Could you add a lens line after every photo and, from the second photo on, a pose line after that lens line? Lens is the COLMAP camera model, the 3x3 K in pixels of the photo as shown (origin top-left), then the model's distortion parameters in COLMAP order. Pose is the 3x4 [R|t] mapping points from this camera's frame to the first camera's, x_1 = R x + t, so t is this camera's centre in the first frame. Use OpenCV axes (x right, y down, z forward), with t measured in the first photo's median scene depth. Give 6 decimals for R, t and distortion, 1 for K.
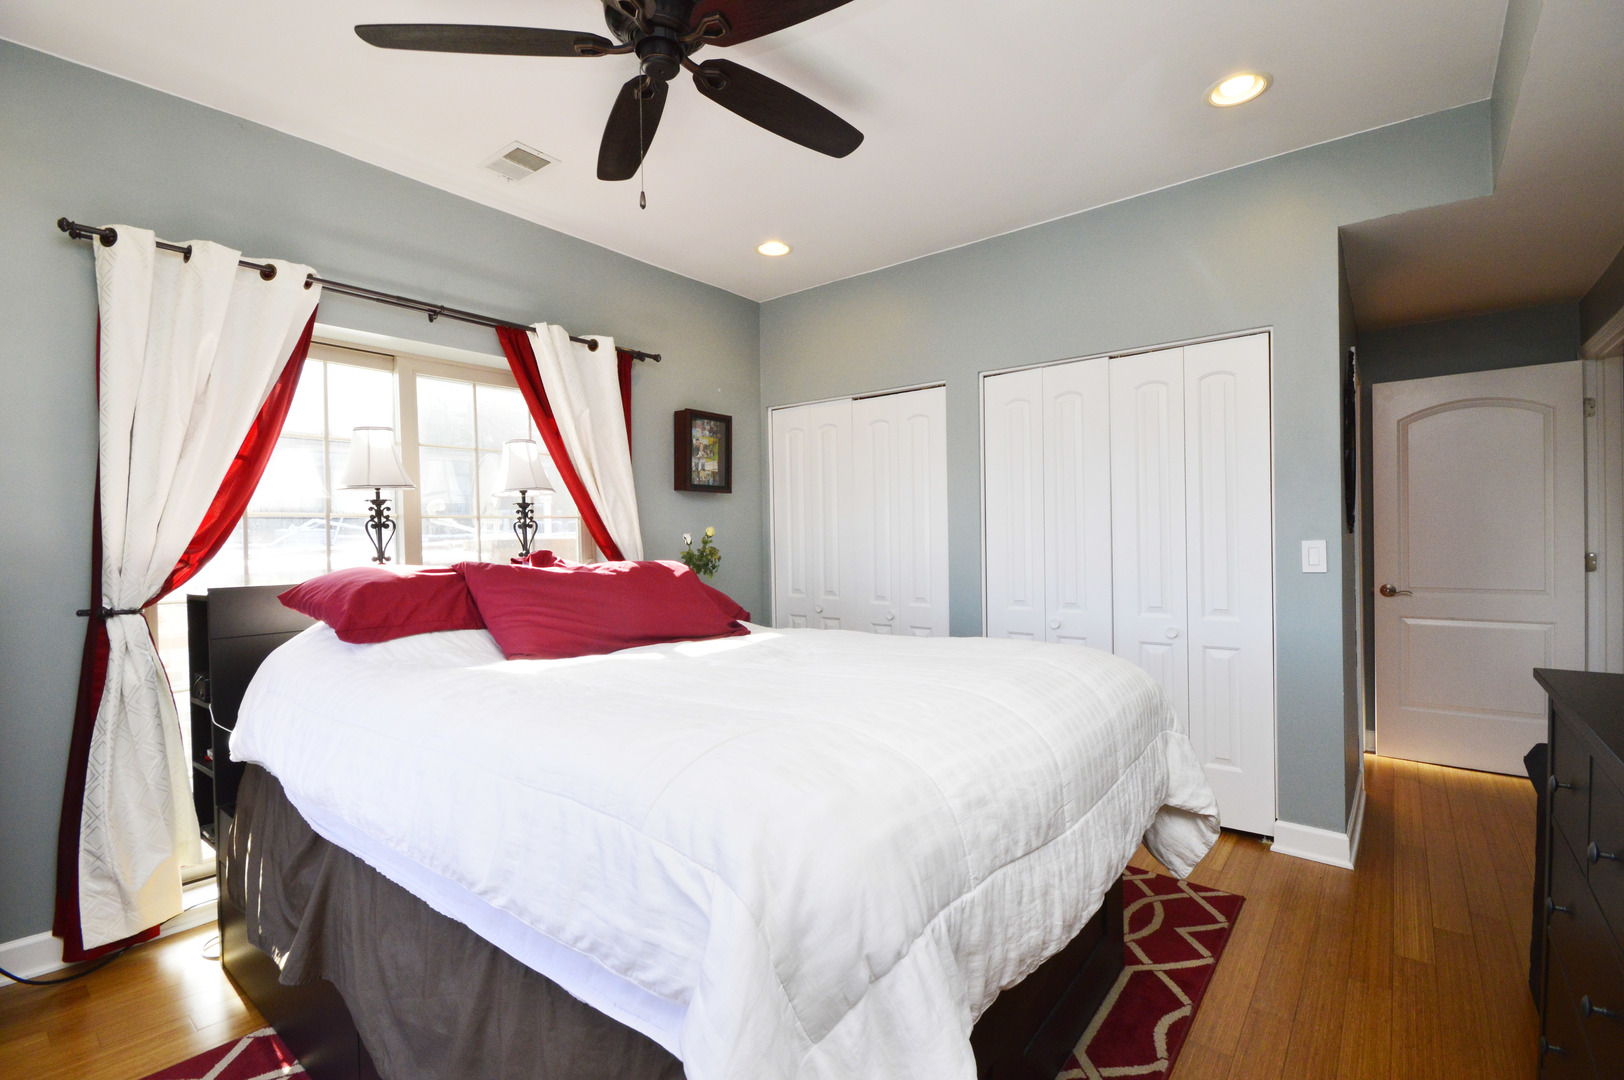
lens RADIAL K [[737.4, 0, 812.0], [0, 737.4, 540.0], [0, 0, 1]] dist [0.000521, -0.000041]
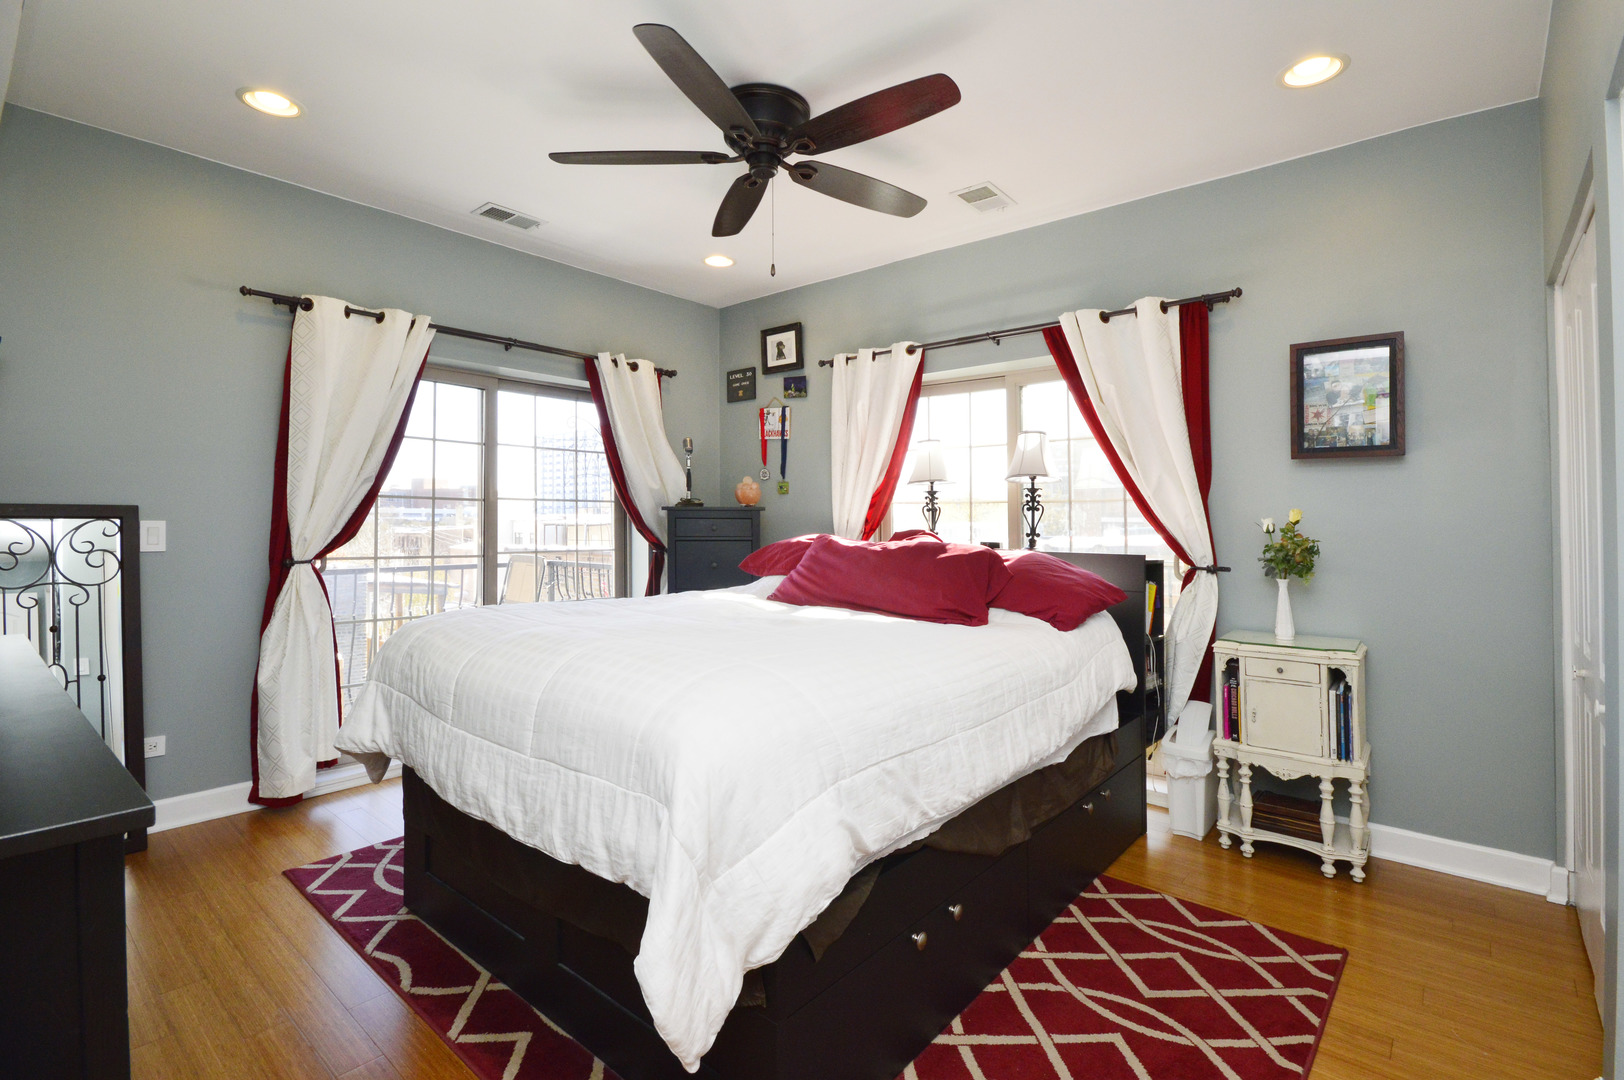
lens RADIAL K [[690.7, 0, 814.4], [0, 690.7, 512.9], [0, 0, 1]] dist [0.000550, -0.000003]
pose [[0.004659, 0.004913, -0.999977, 0.644349], [-0.014366, 0.999885, 0.004845, -0.014123], [0.999886, 0.014343, 0.004729, 0.682676]]
